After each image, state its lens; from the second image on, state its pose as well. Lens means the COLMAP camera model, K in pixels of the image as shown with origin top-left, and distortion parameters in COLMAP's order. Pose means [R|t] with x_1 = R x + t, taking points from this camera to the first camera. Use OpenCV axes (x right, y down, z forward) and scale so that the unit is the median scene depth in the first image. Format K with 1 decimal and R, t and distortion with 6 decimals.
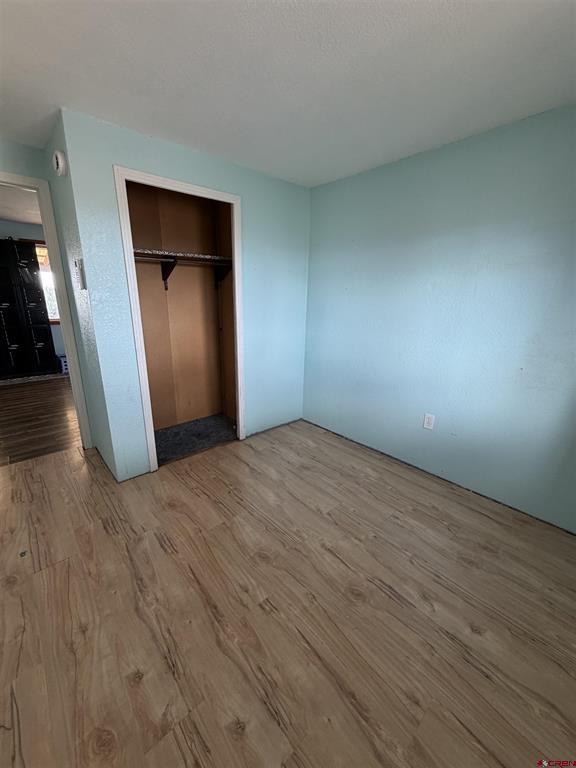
lens RADIAL K [[309.0, 0, 290.3], [0, 309.0, 380.7], [0, 0, 1]] dist [-0.001910, 0.000235]
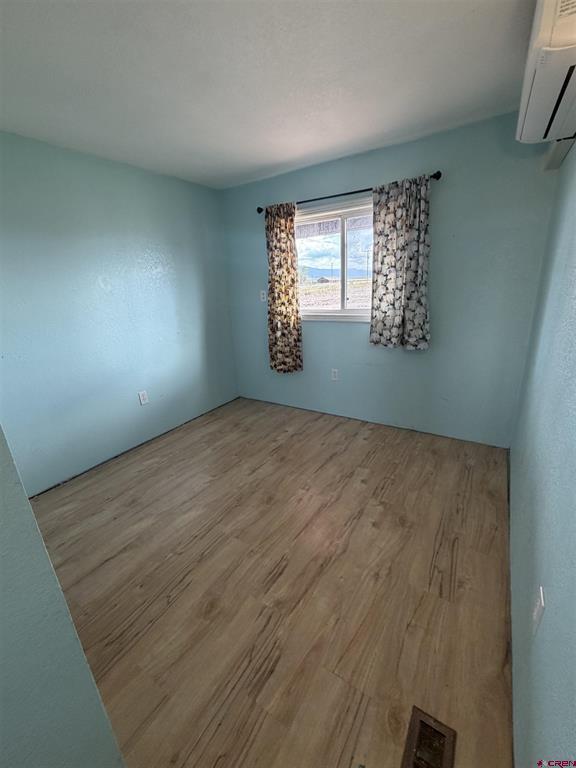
lens RADIAL K [[309.0, 0, 290.6], [0, 309.0, 385.3], [0, 0, 1]] dist [-0.001910, 0.000235]
pose [[-0.262019, -0.314295, 0.912450, -0.999305], [0.296762, 0.873430, 0.386073, -0.260429], [-0.918302, 0.371939, -0.135585, 0.833758]]
